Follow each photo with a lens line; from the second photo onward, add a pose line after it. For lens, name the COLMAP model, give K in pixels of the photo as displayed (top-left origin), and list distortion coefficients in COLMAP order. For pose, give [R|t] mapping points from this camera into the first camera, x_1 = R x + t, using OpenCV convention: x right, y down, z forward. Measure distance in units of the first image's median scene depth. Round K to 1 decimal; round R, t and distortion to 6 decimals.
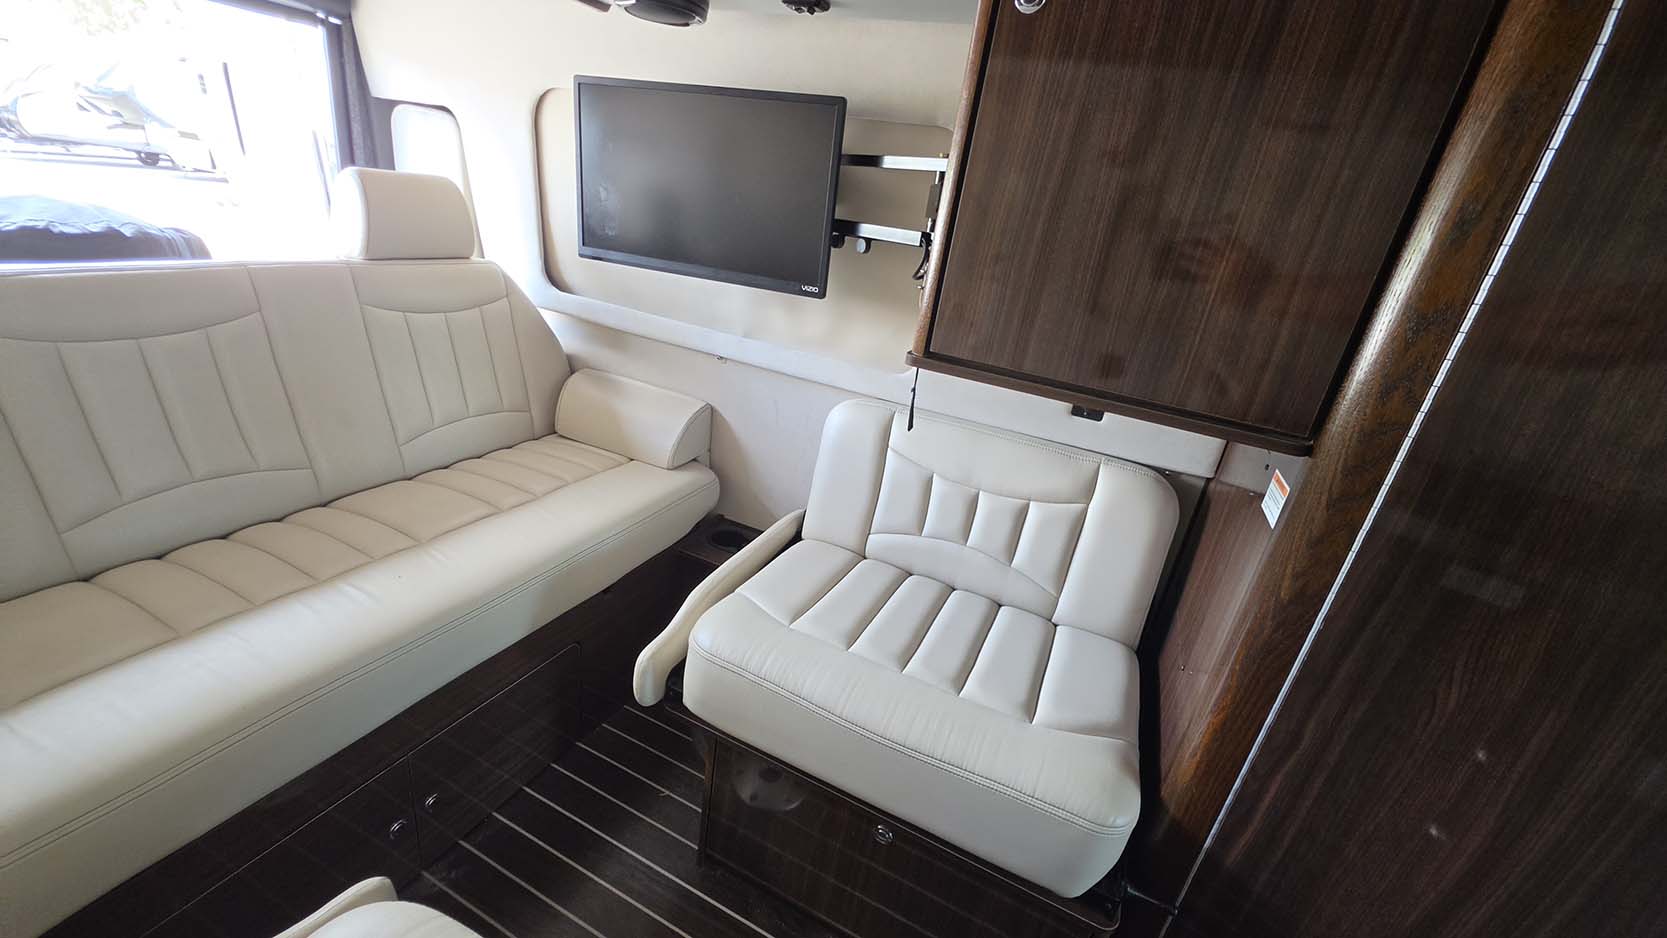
lens RADIAL K [[667.7, 0, 830.3], [0, 667.7, 466.1], [0, 0, 1]] dist [0.009268, -0.006557]
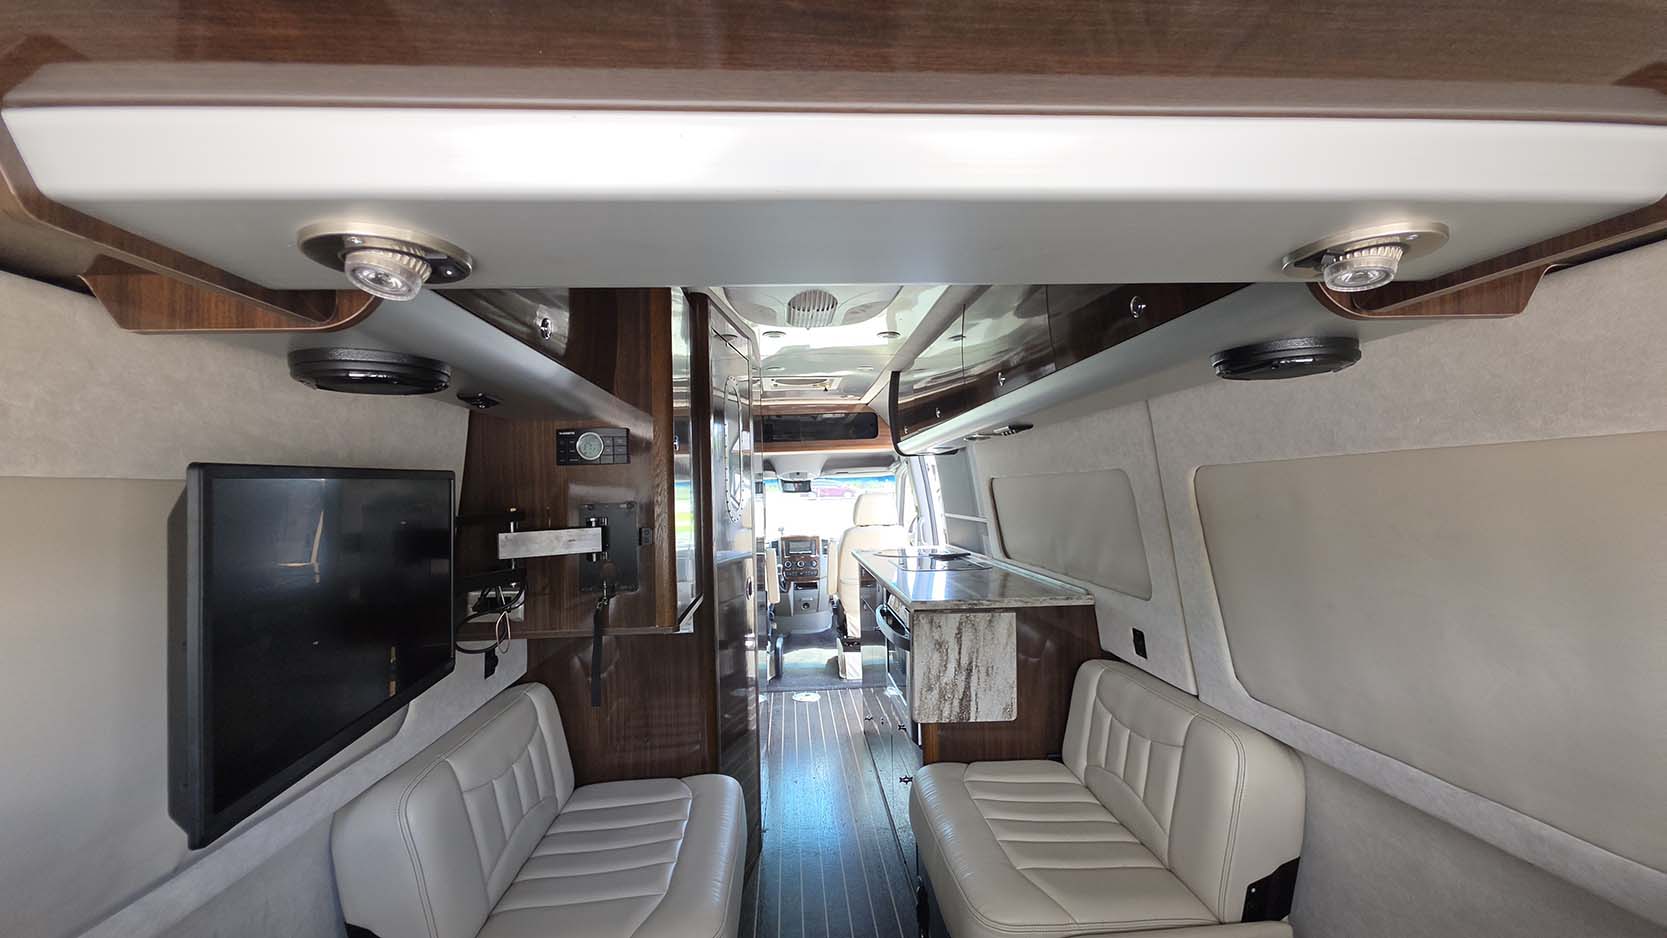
lens RADIAL K [[667.7, 0, 830.3], [0, 667.7, 466.1], [0, 0, 1]] dist [0.009268, -0.006557]
pose [[-0.489825, -0.089477, 0.867217, -1.003651], [0.292436, 0.920227, 0.260121, -0.582307], [-0.821311, 0.381019, -0.424584, 0.851828]]
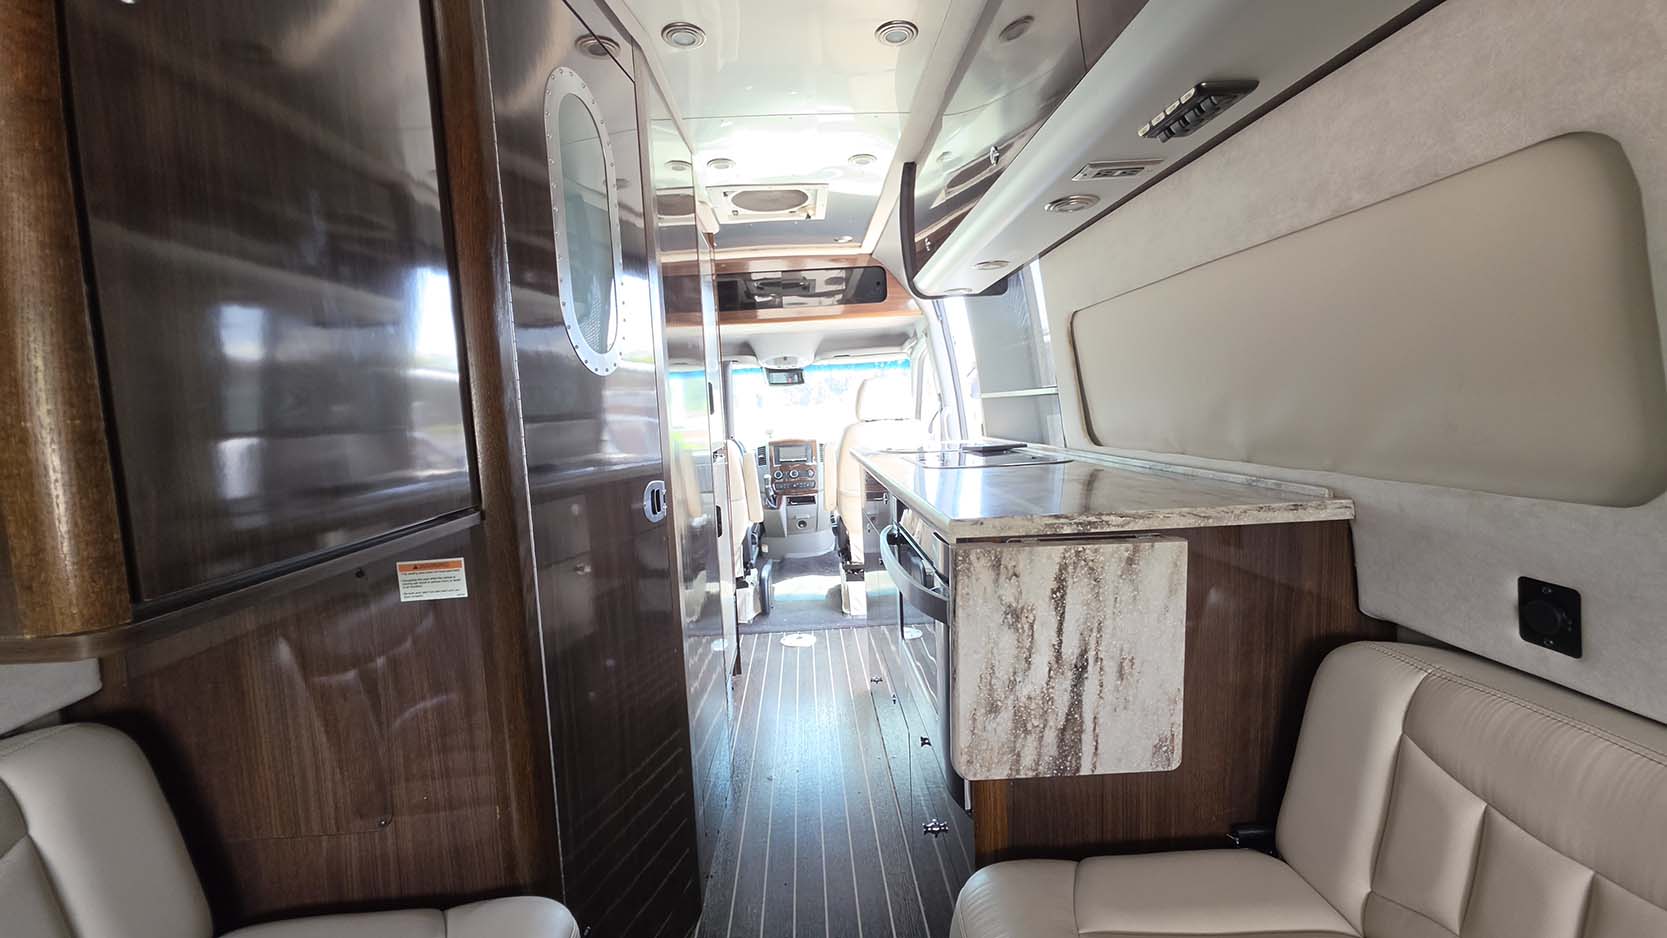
lens RADIAL K [[667.7, 0, 830.3], [0, 667.7, 466.1], [0, 0, 1]] dist [0.009268, -0.006557]
pose [[-0.474289, -0.185297, 0.860648, -0.329743], [0.318947, 0.875021, 0.364158, -0.190235], [-0.820563, 0.447217, -0.355913, 0.495280]]
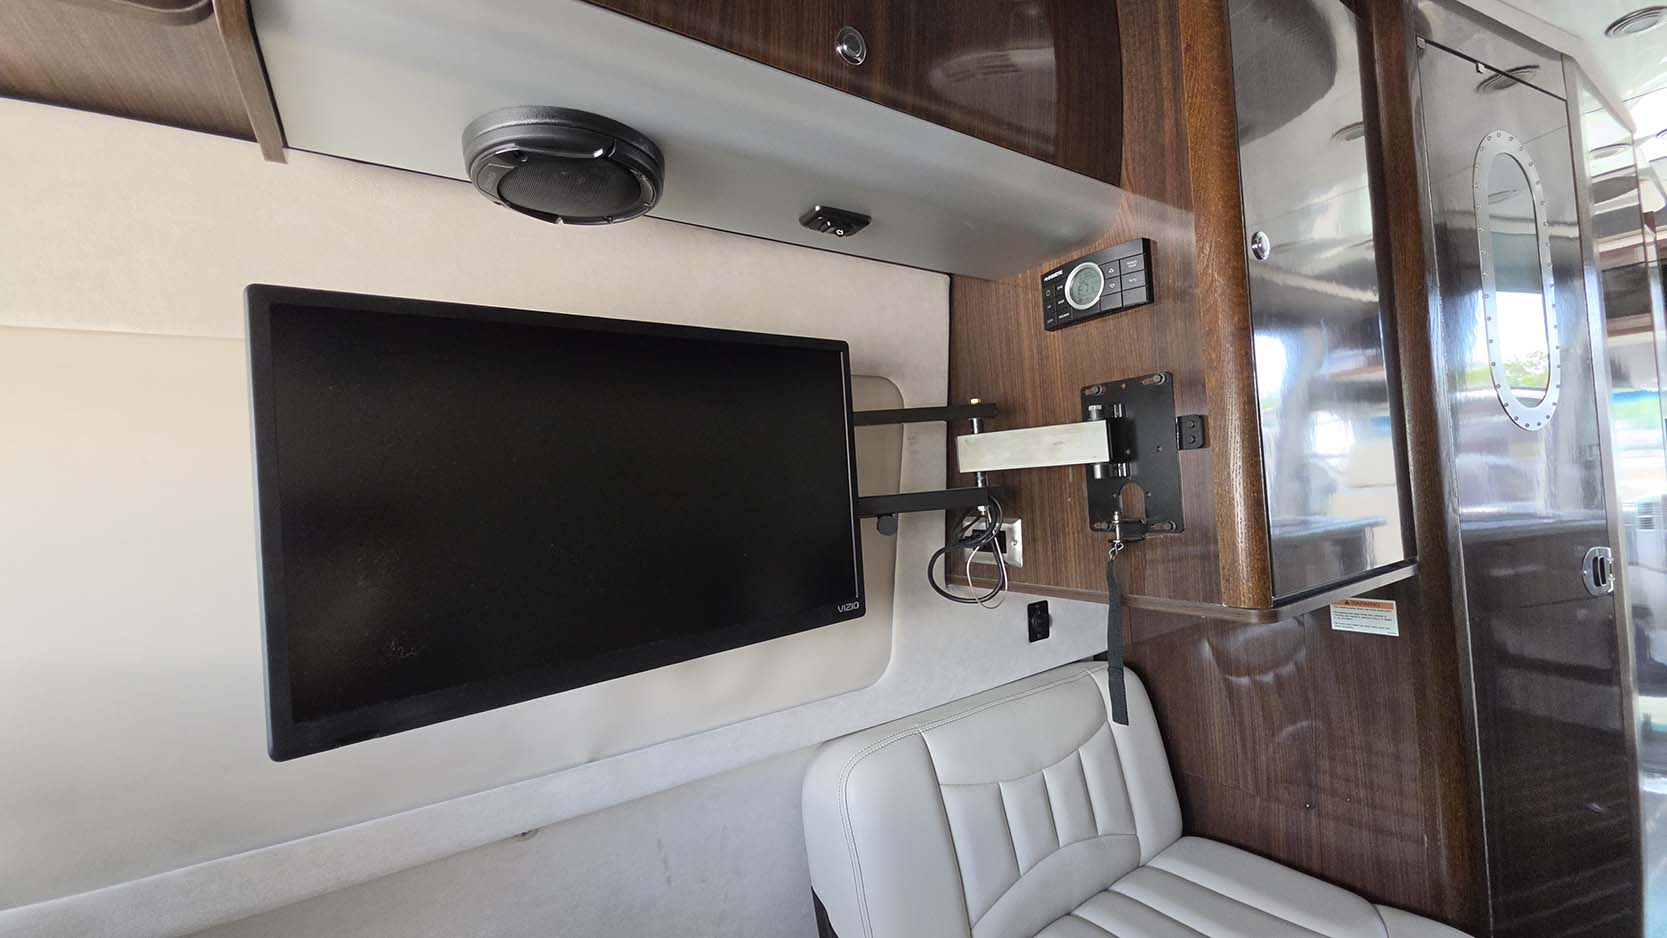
lens RADIAL K [[667.7, 0, 830.3], [0, 667.7, 466.1], [0, 0, 1]] dist [0.009268, -0.006557]
pose [[0.498861, -0.133751, 0.856299, -0.557168], [0.437953, 0.891496, -0.115893, -0.315116], [-0.747887, 0.432833, 0.503309, 0.626880]]
